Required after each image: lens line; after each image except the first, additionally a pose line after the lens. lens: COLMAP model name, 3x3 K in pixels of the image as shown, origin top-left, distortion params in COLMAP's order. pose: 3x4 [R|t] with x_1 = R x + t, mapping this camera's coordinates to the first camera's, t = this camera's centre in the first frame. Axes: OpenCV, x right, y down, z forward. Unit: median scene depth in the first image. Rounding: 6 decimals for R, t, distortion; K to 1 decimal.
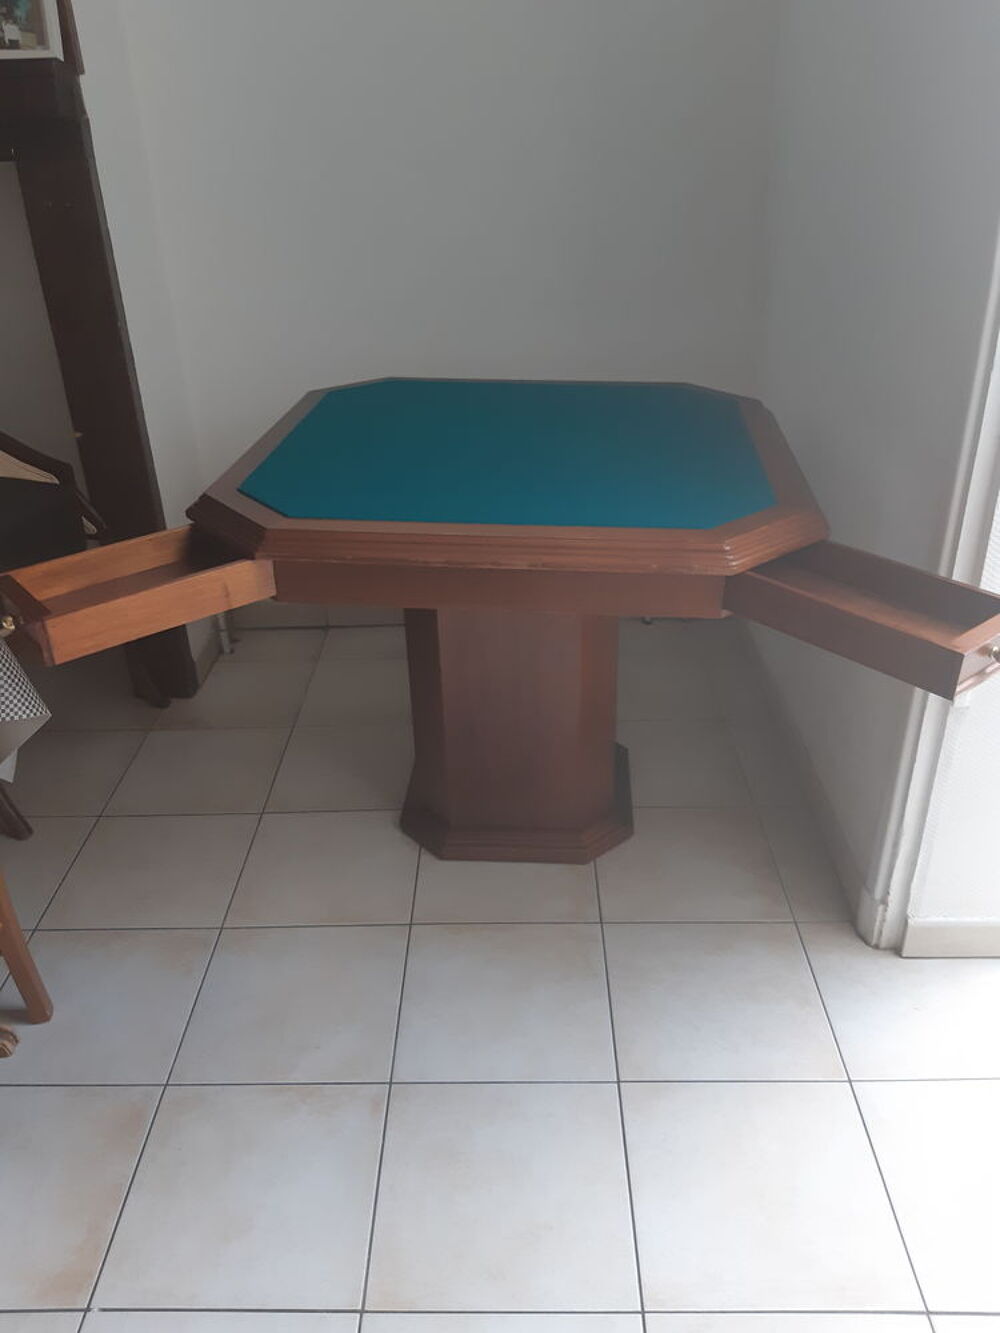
lens RADIAL K [[1044.8, 0, 500.0], [0, 1044.8, 666.5], [0, 0, 1]] dist [0.179355, -0.259033]
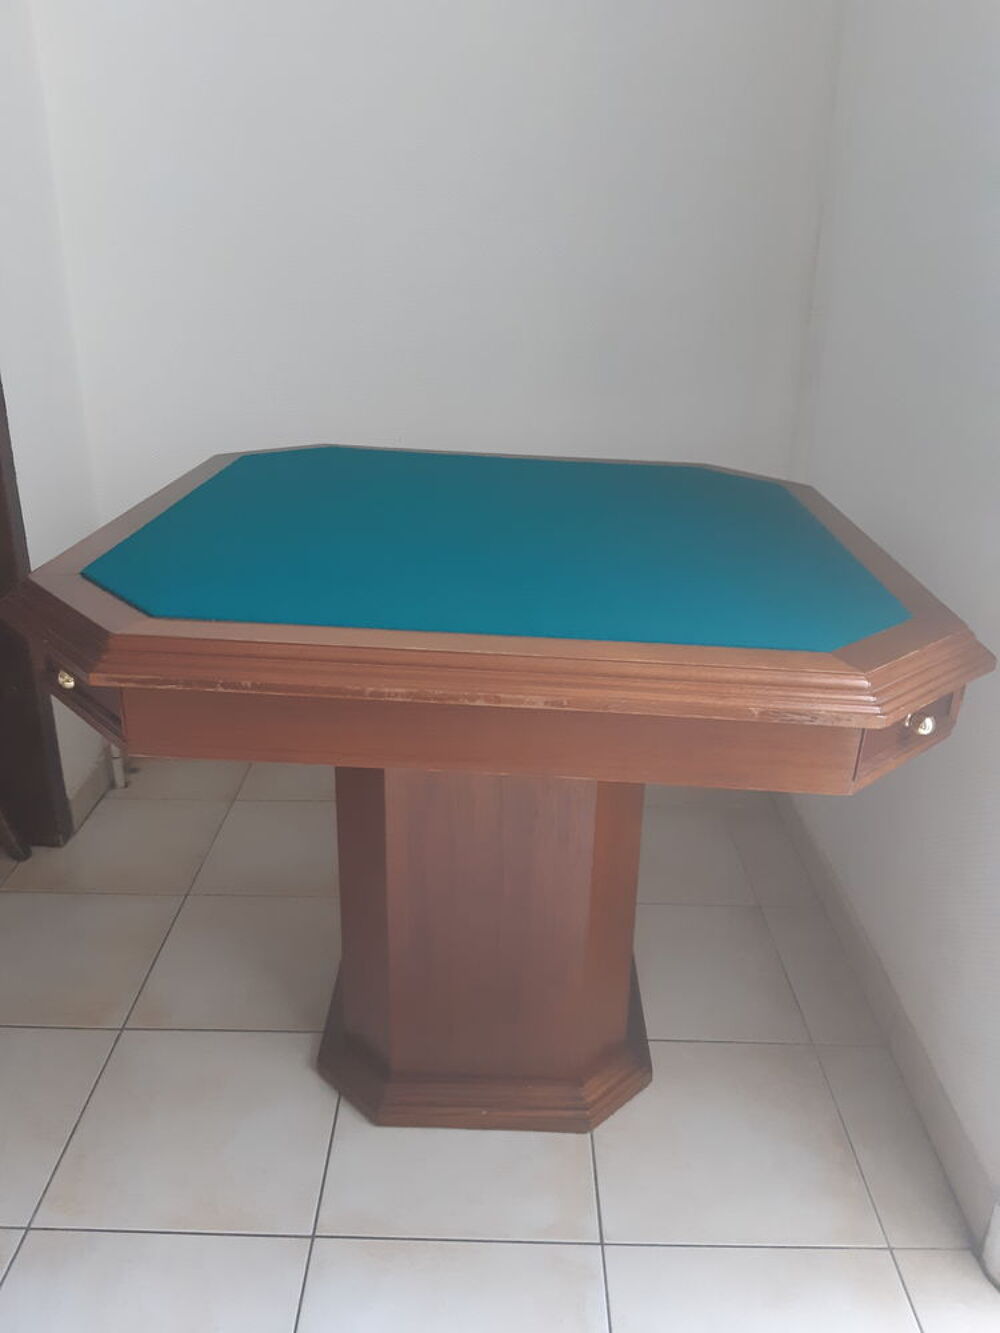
lens RADIAL K [[1044.8, 0, 500.0], [0, 1044.8, 666.5], [0, 0, 1]] dist [0.179355, -0.259033]
pose [[0.997608, 0.025000, 0.064439, -0.034455], [-0.017438, 0.993172, -0.115347, -0.041168], [-0.066882, 0.113947, 0.991233, 0.347140]]
